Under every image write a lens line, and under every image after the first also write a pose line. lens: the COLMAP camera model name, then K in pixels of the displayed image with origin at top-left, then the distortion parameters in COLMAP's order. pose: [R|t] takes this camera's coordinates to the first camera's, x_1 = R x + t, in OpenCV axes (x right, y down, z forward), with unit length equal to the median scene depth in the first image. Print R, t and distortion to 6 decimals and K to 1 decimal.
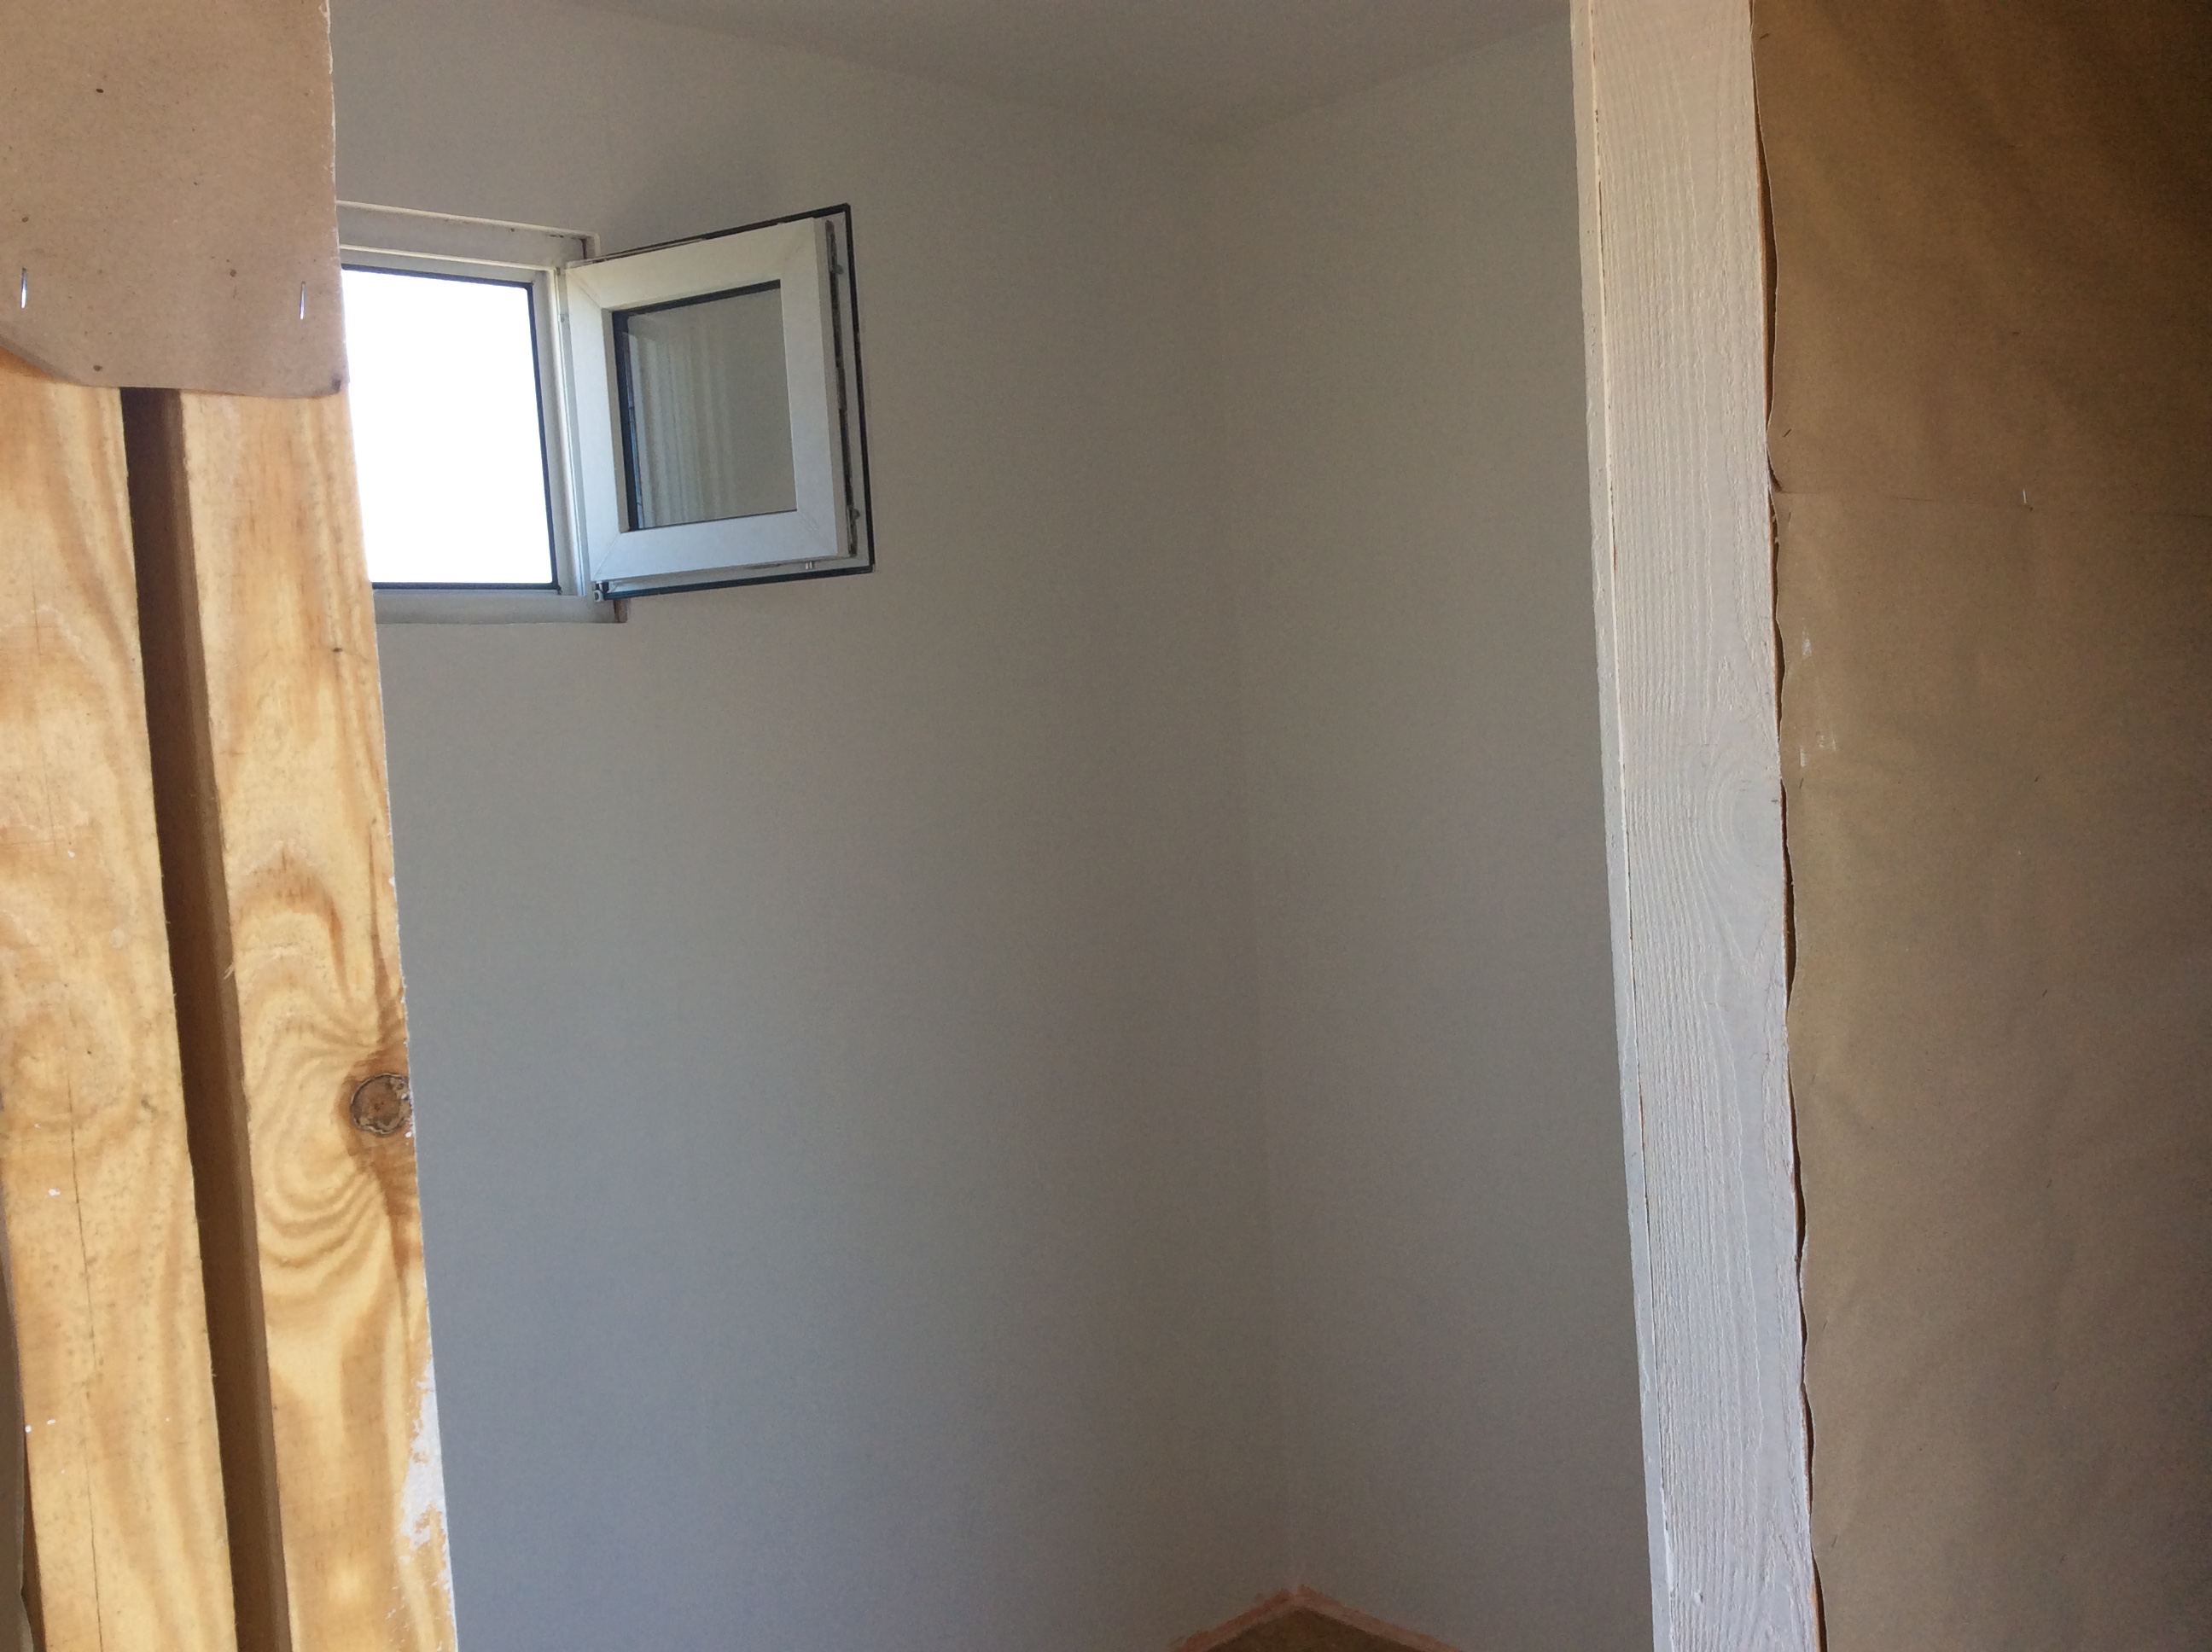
lens RADIAL K [[2129.0, 0, 1098.2], [0, 2129.0, 902.7], [0, 0, 1]] dist [0.019313, 0.000000]
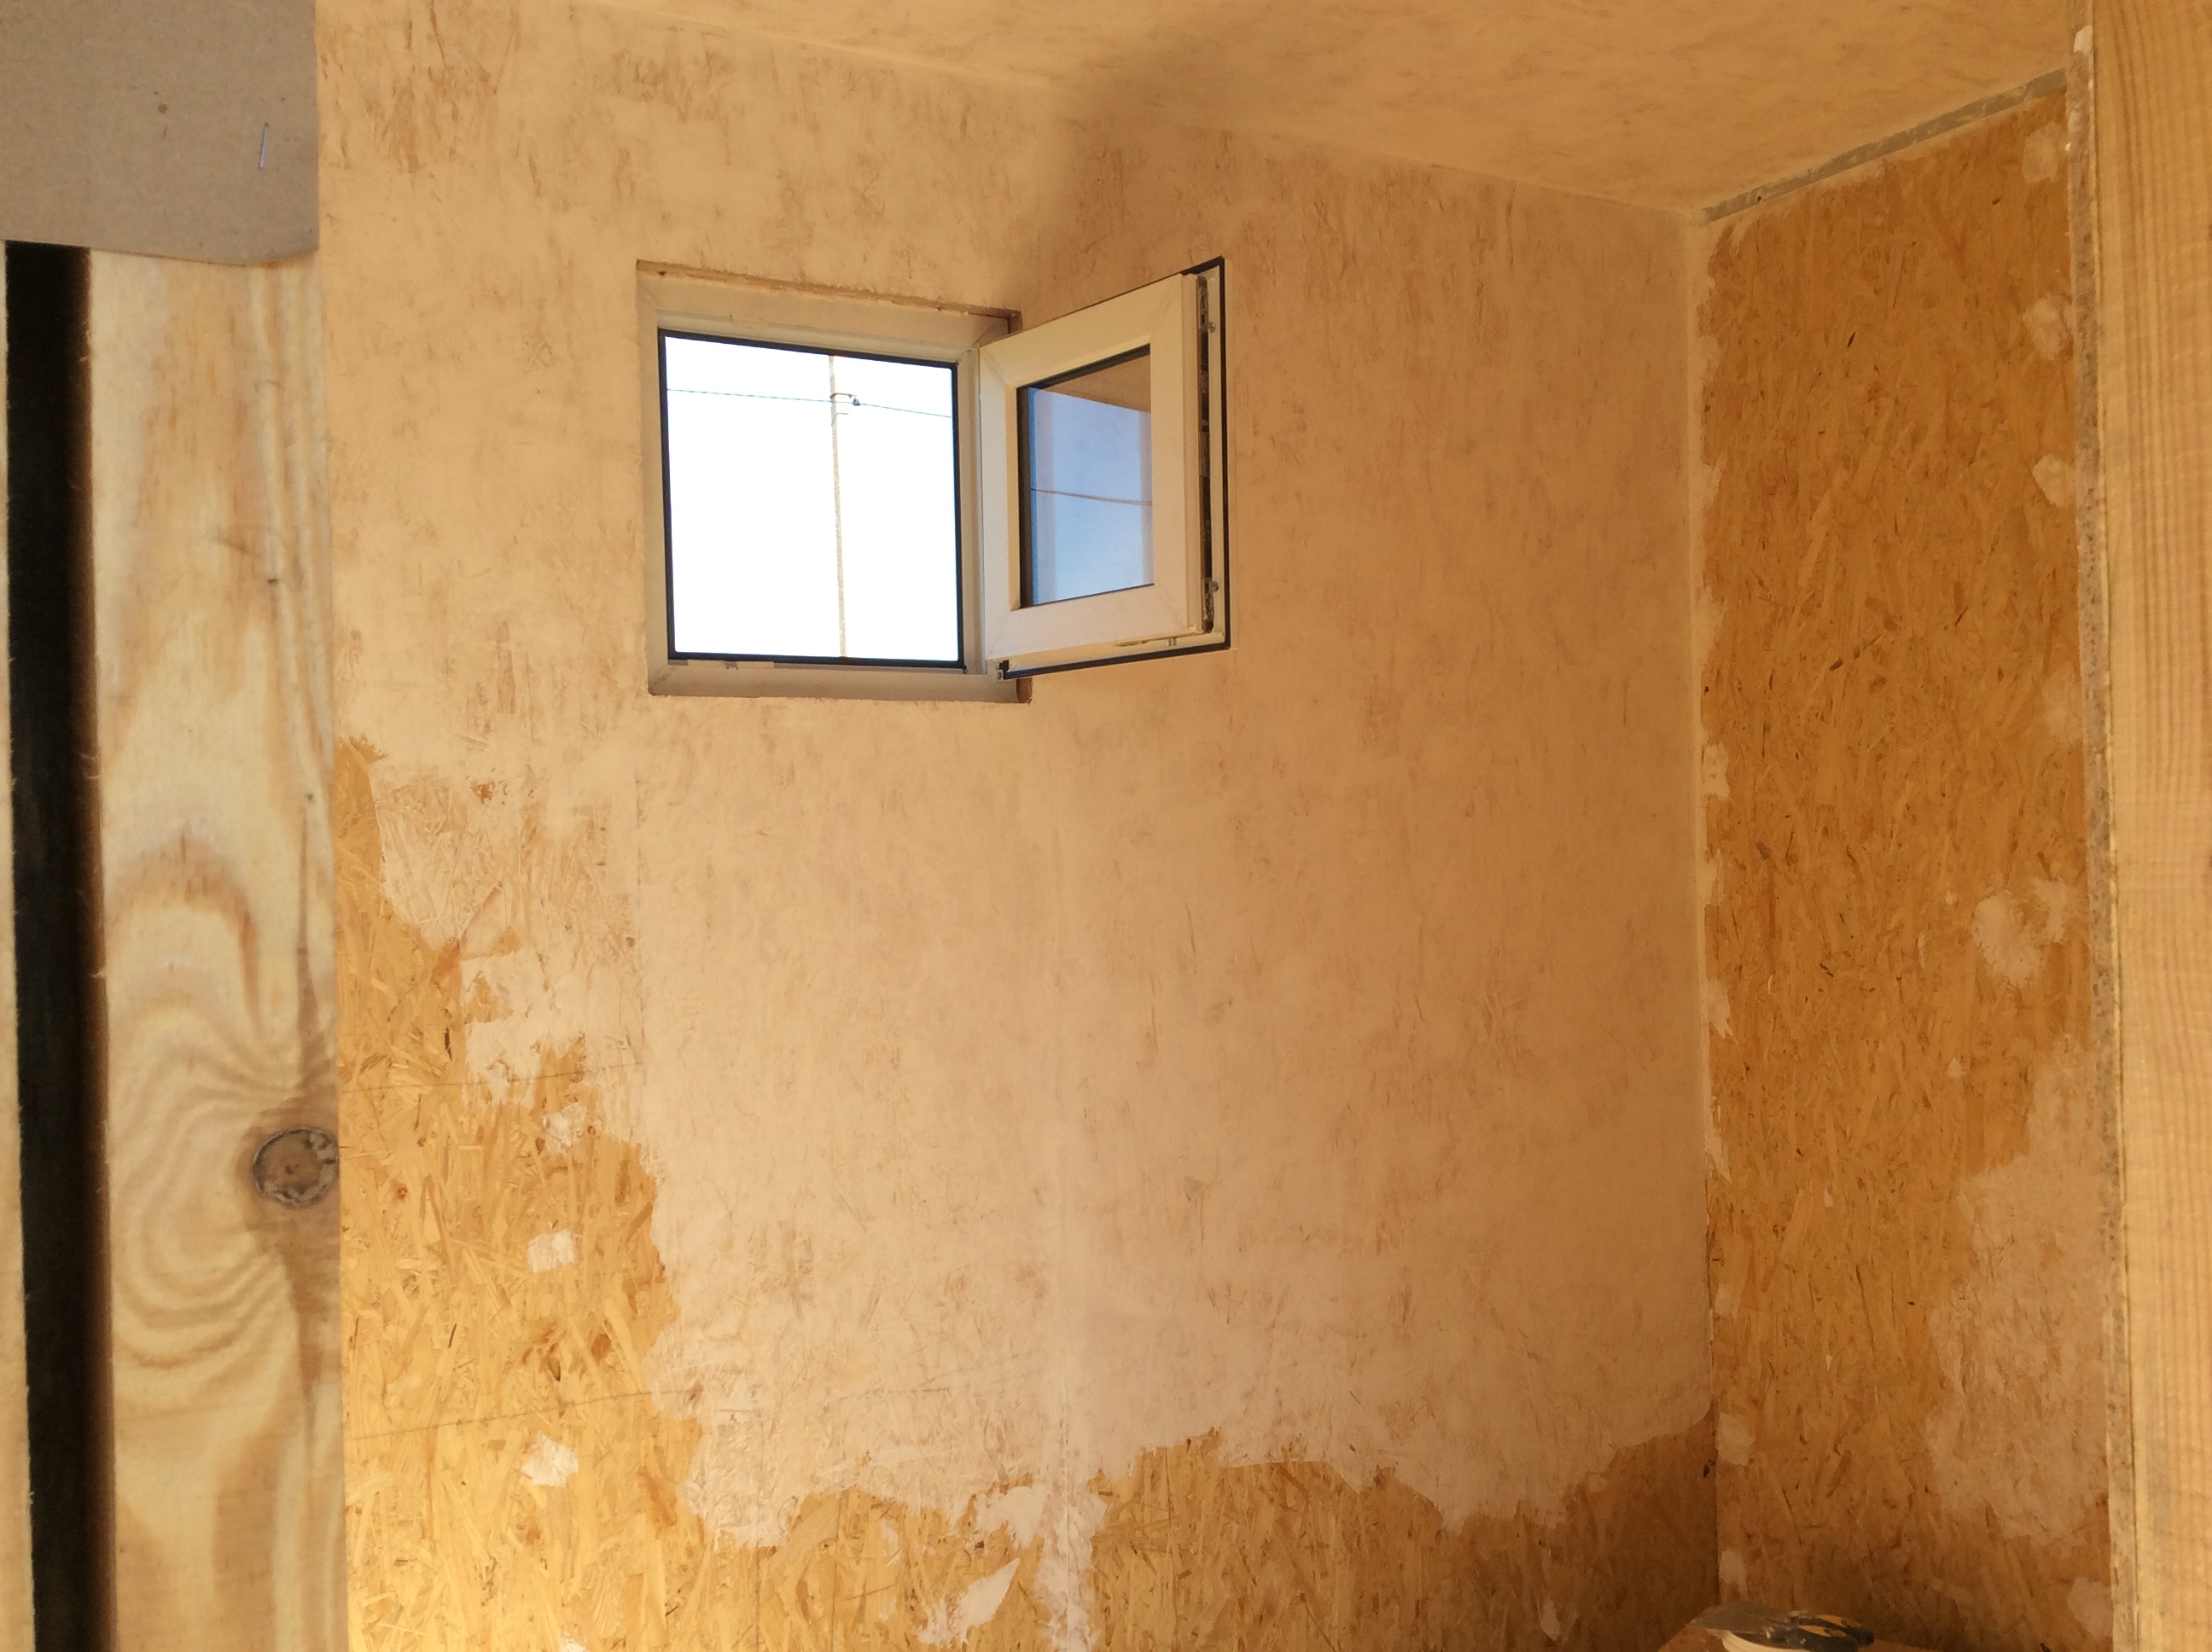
lens RADIAL K [[2129.0, 0, 1001.8], [0, 2129.0, 861.8], [0, 0, 1]] dist [0.019313, 0.000000]
pose [[0.966791, 0.048604, -0.250904, 0.104270], [-0.065879, 0.995967, -0.060910, 0.014415], [0.246931, 0.075416, 0.966094, 0.308209]]
